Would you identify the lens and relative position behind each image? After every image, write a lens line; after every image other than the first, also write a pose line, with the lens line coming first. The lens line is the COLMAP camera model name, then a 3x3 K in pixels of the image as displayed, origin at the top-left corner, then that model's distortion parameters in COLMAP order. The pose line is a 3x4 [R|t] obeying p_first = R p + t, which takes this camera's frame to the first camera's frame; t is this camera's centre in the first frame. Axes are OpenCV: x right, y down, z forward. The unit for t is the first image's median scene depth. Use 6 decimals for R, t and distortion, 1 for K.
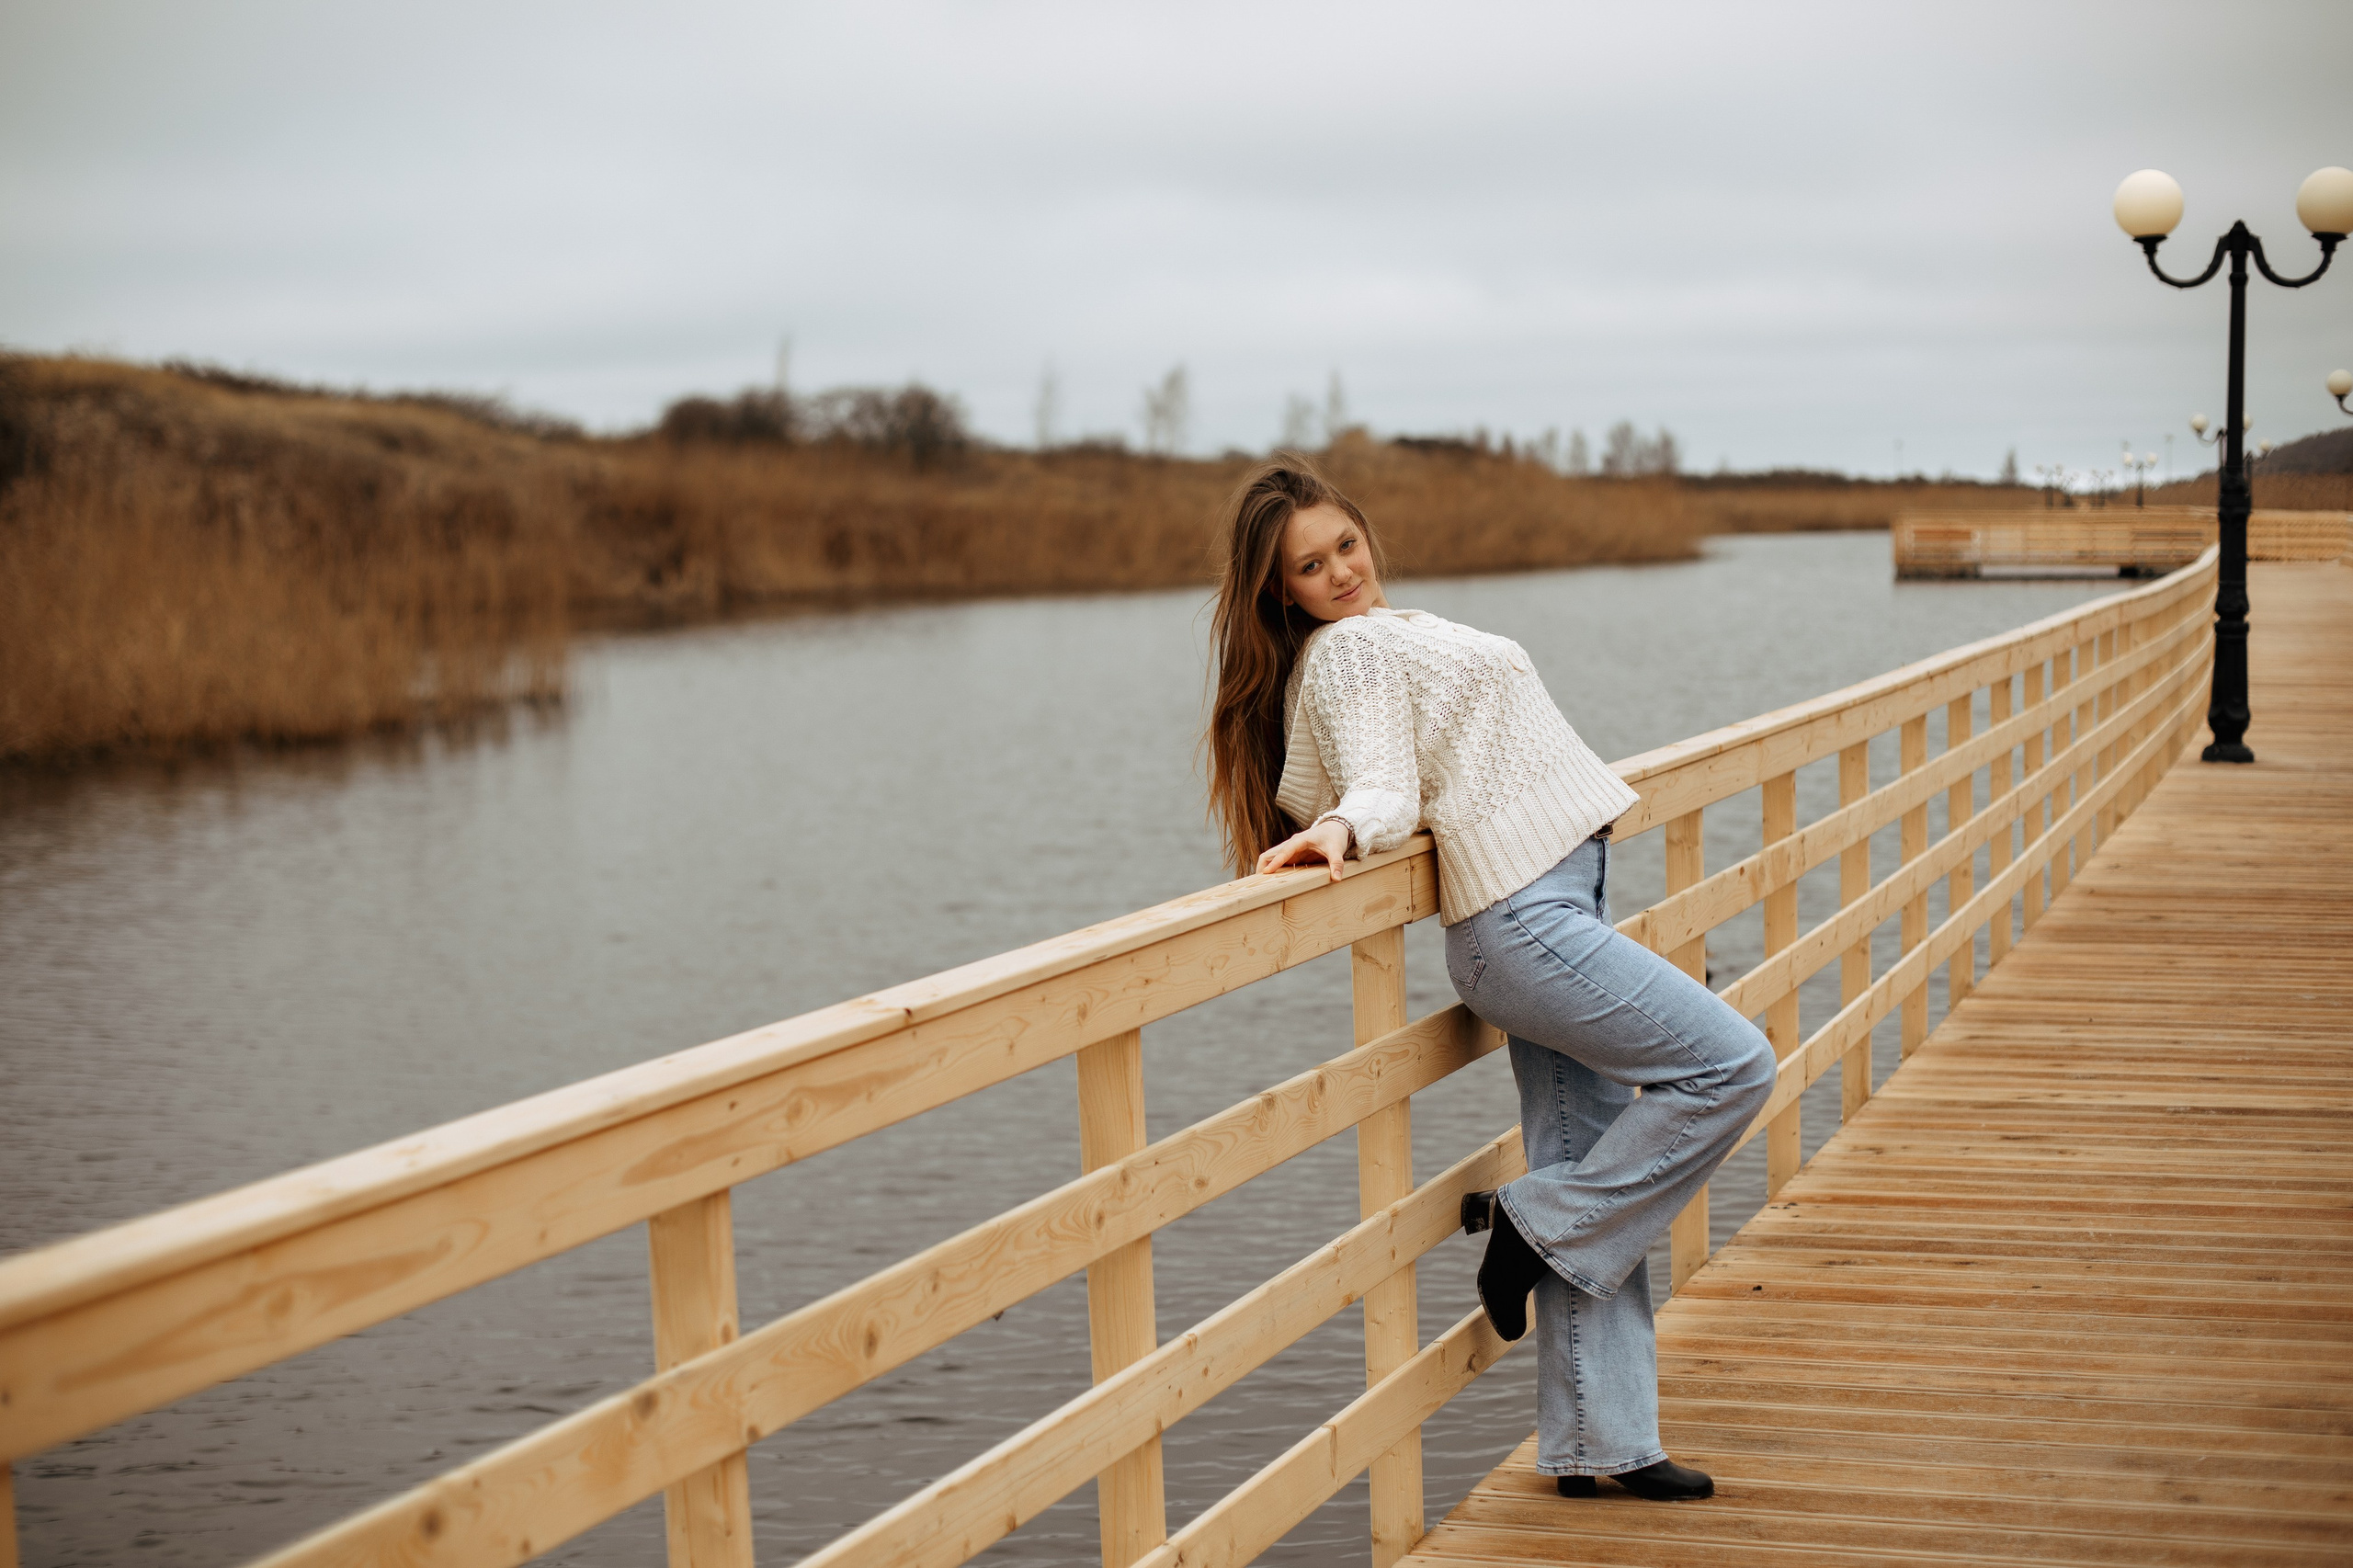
lens RADIAL K [[3507.0, 0, 1157.9], [0, 3507.0, 788.6], [0, 0, 1]] dist [-0.144287, 0.119111]
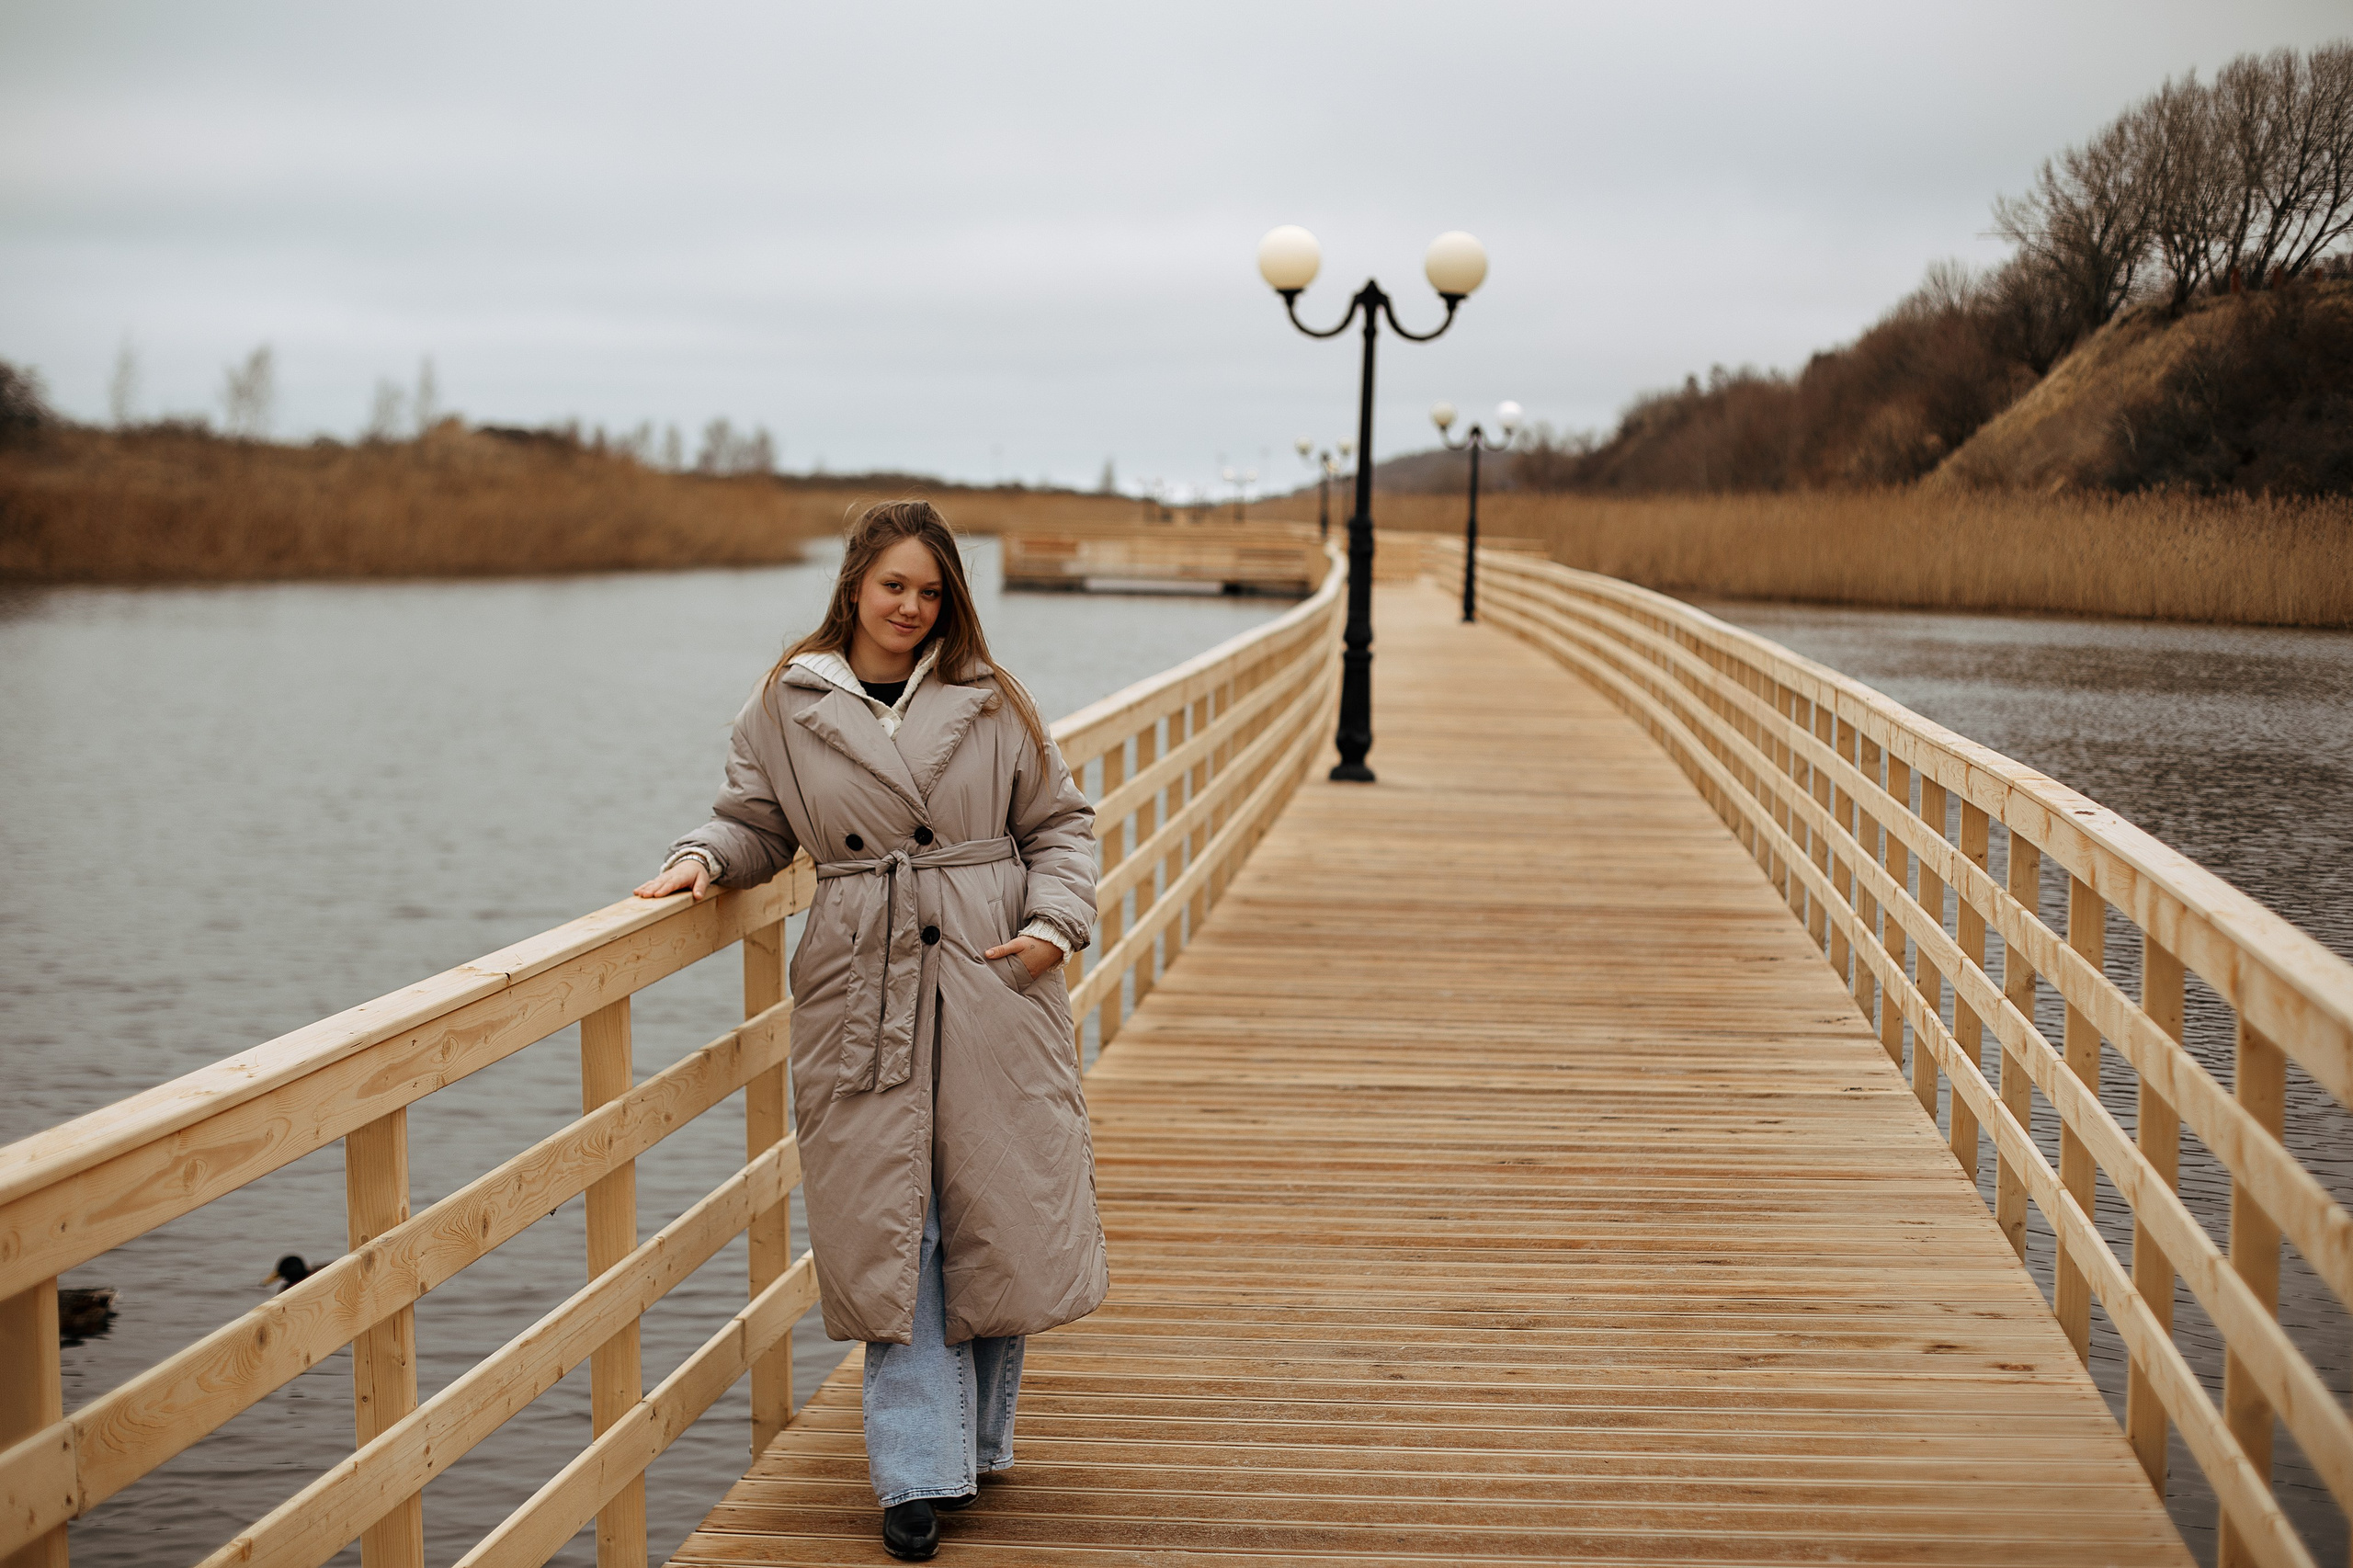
lens RADIAL K [[3621.1, 0, 1180.3], [0, 3621.1, 777.2], [0, 0, 1]] dist [-0.139158, 0.128667]
pose [[0.965696, 0.015547, 0.259211, -0.096378], [-0.014330, 0.999876, -0.006585, -0.003011], [-0.259281, 0.002644, 0.965798, -0.200621]]
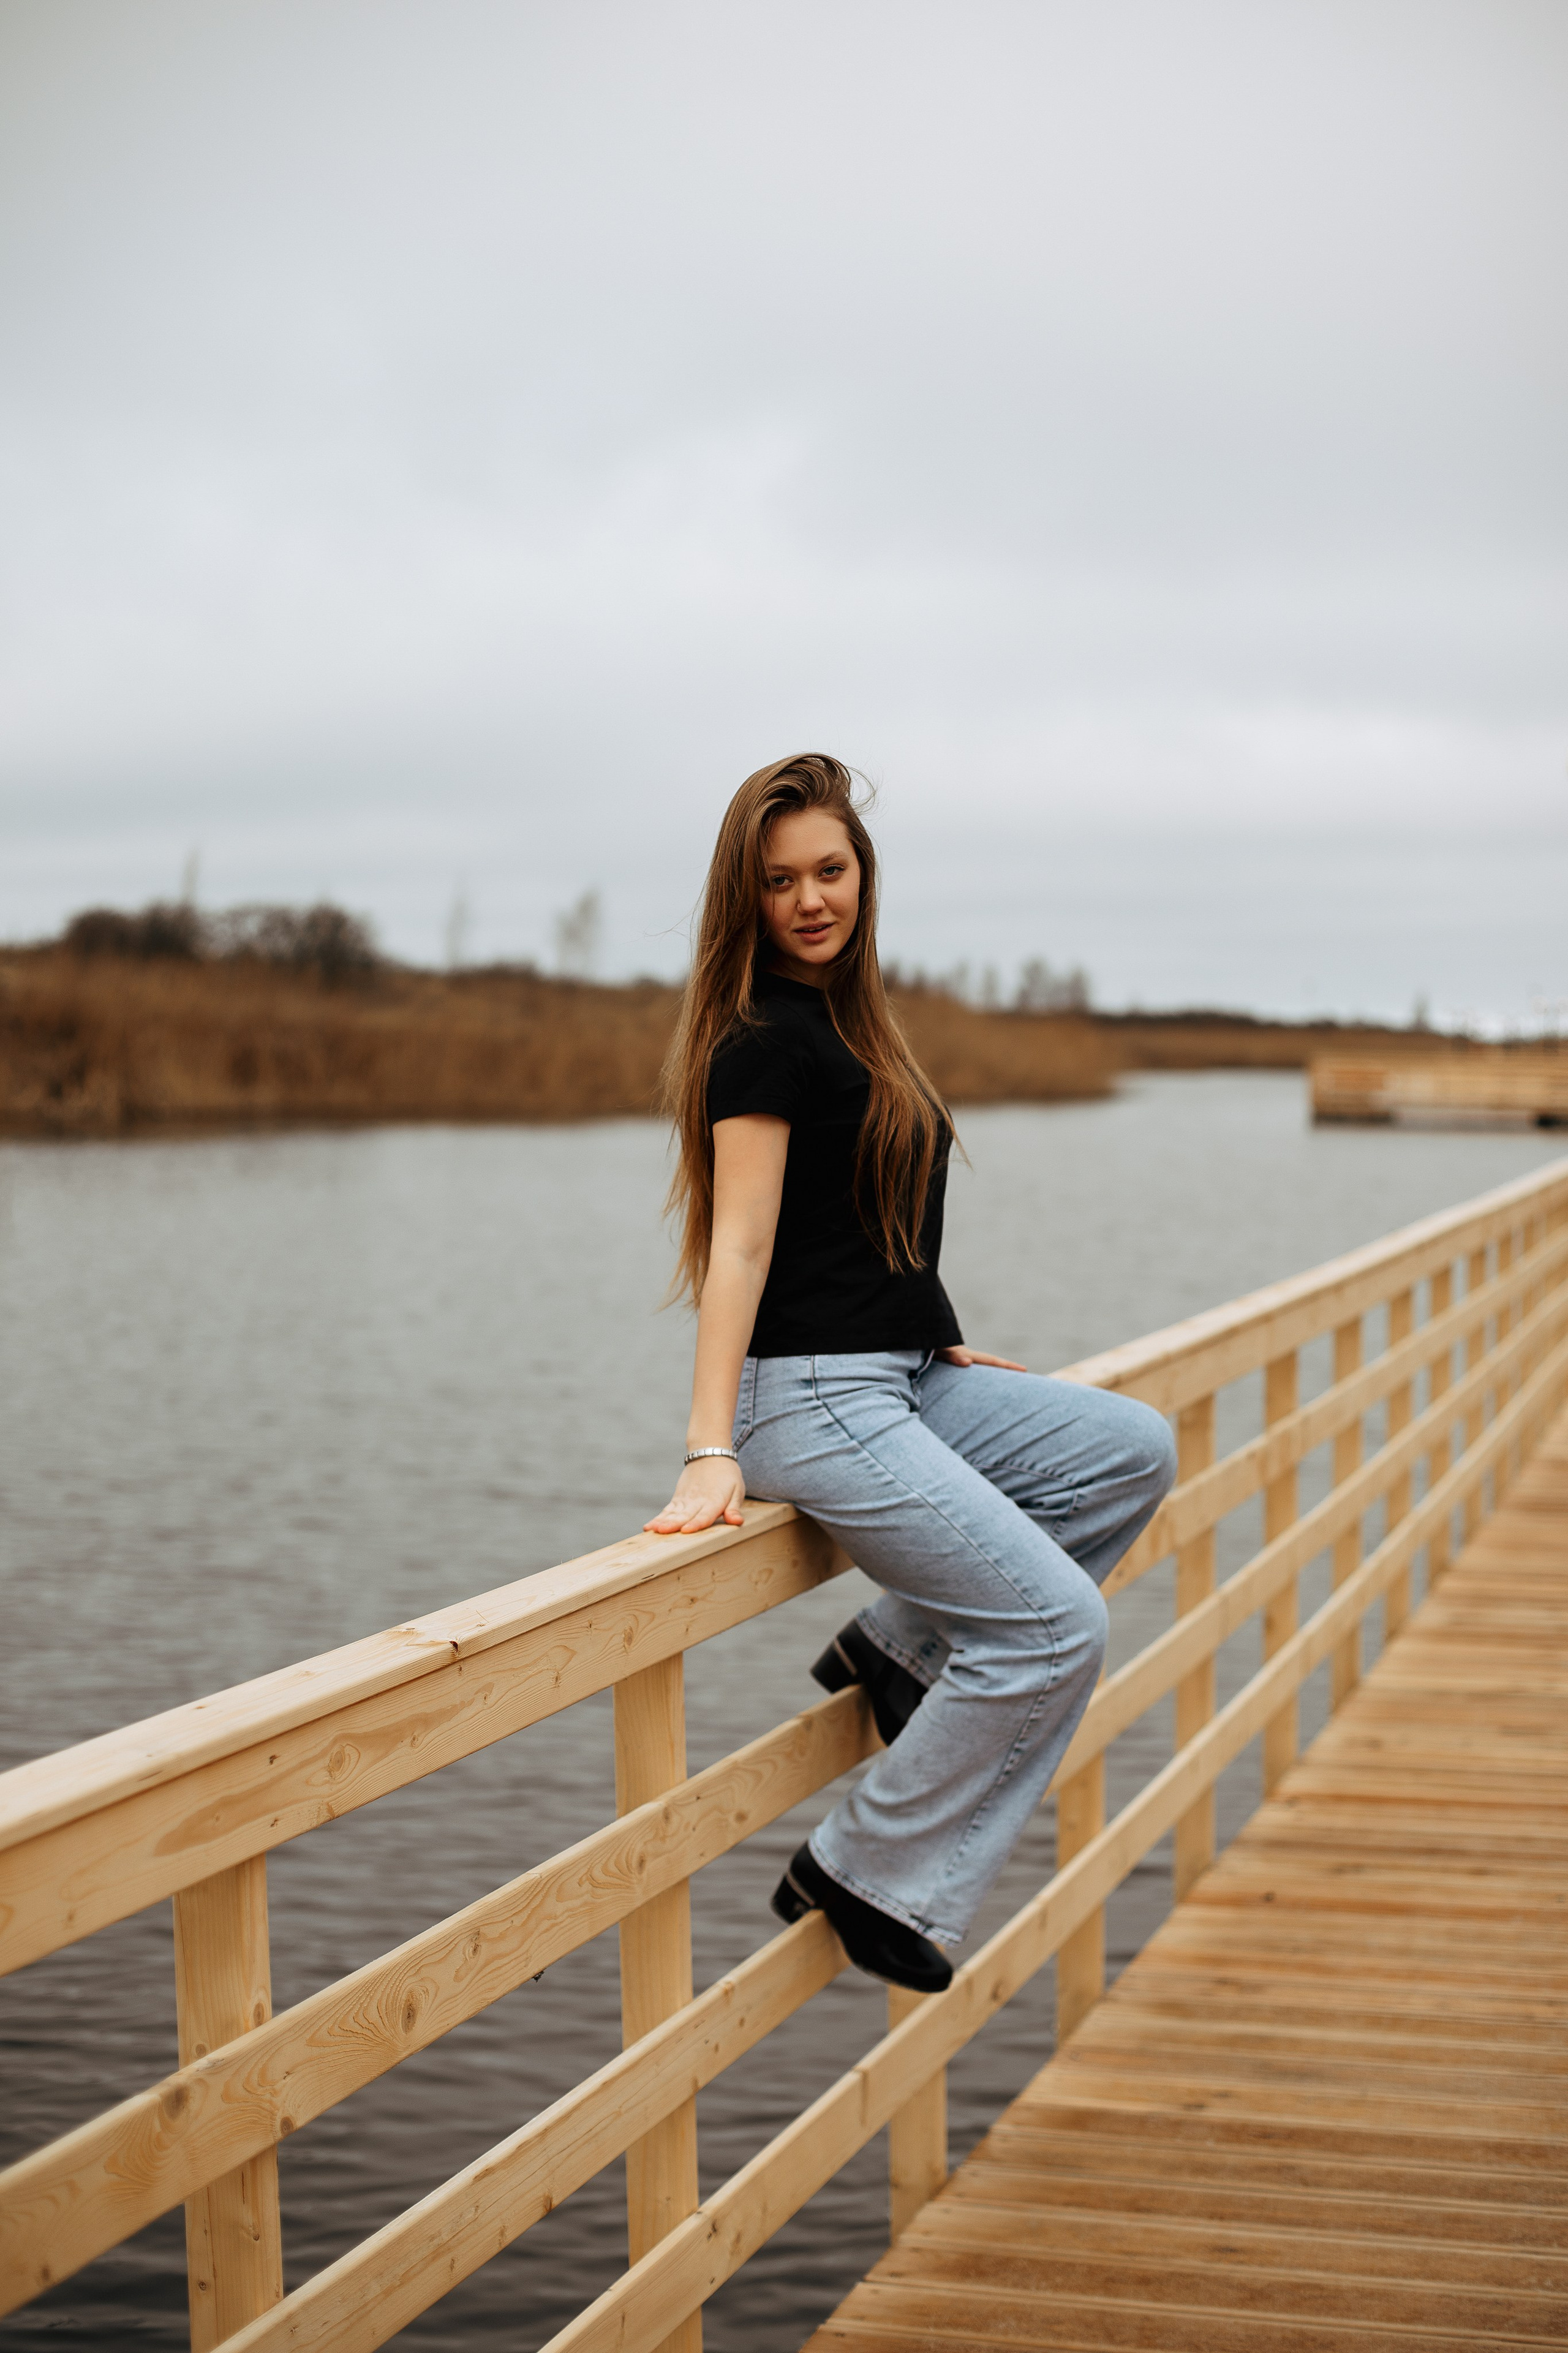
lens RADIAL K [[3546.6, 0, 778.2], [0, 3546.6, 1176.6], [0, 0, 1]] dist [-0.142841, 0.084158]
pose [[0.997875, 0.022235, 0.061243, -0.025044], [-0.019781, 0.998988, -0.040385, -0.011859], [-0.062079, 0.039088, 0.997306, 0.043072]]
